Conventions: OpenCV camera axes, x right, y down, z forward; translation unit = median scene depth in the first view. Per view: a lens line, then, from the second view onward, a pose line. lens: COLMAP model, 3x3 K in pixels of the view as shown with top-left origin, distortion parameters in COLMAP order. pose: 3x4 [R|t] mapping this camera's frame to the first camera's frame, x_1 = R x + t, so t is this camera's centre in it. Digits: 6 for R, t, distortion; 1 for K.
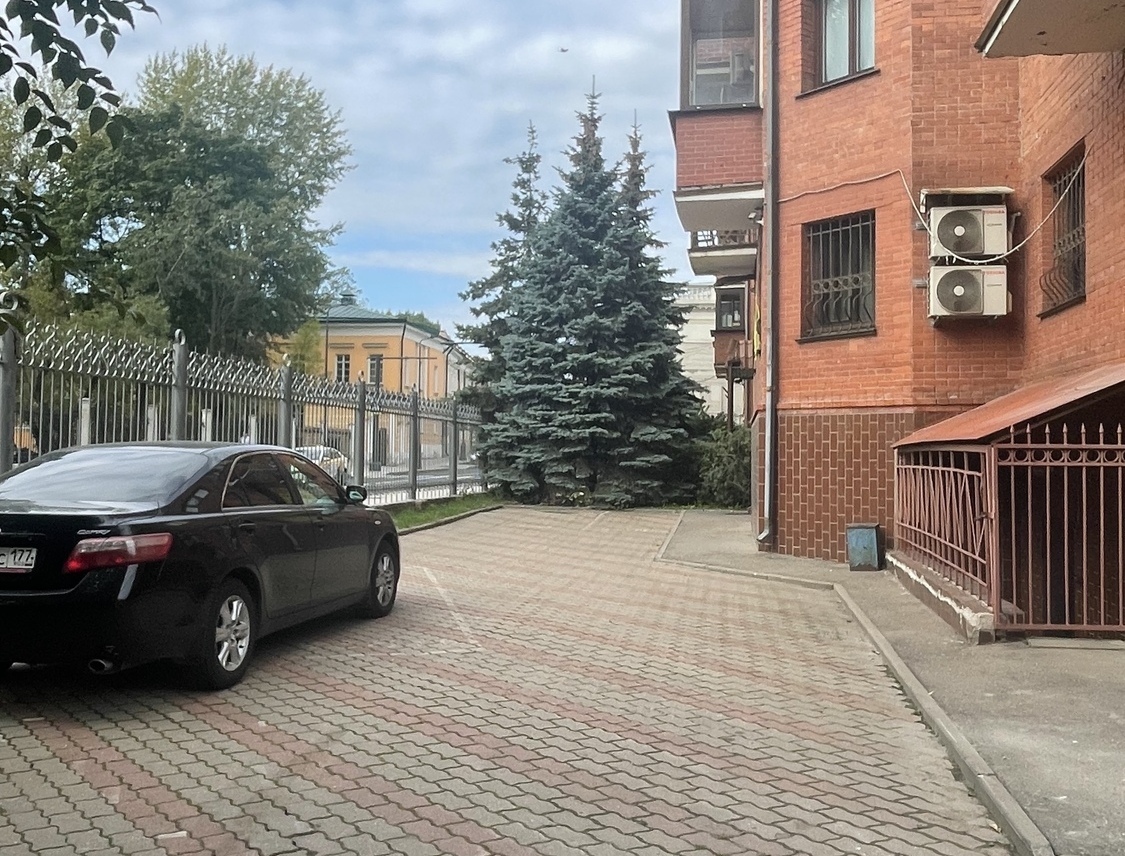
lens RADIAL K [[1136.3, 0, 563.7], [0, 1136.3, 424.5], [0, 0, 1]] dist [0.016756, 0.000000]
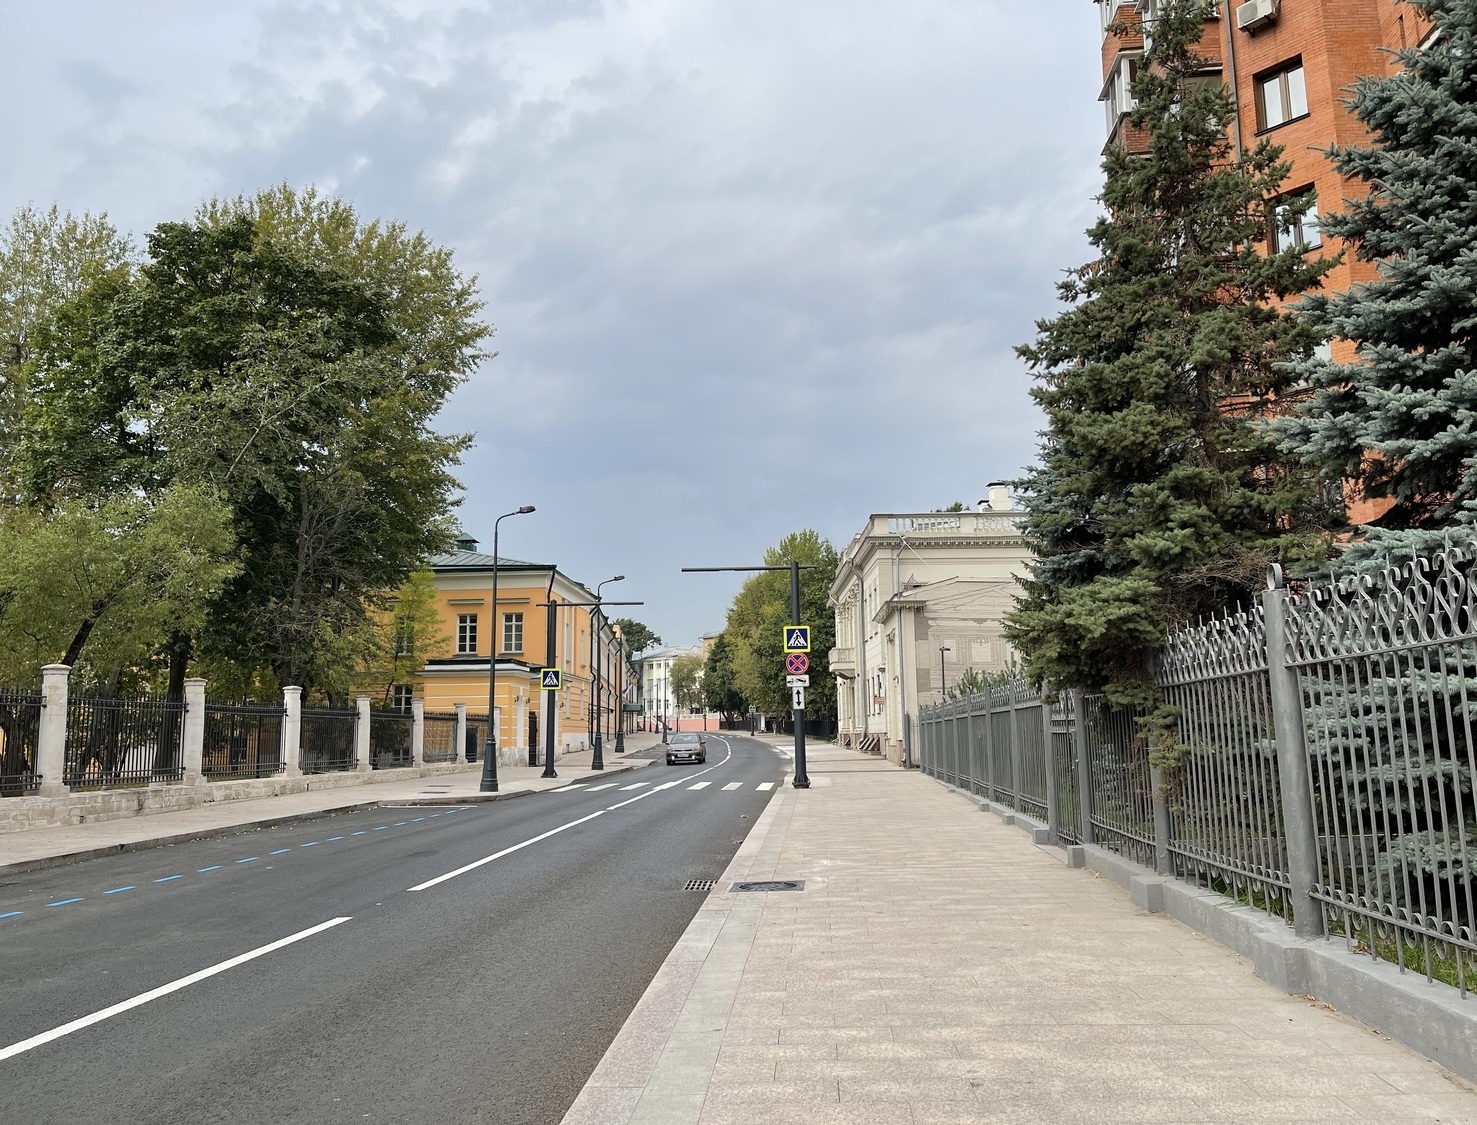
lens RADIAL K [[1181.4, 0, 735.5], [0, 1181.4, 562.8], [0, 0, 1]] dist [0.058404, 0.008689]
pose [[0.996824, -0.015344, 0.078150, -0.091328], [0.024636, 0.992544, -0.119369, 0.001923], [-0.075735, 0.120915, 0.989770, 0.250535]]
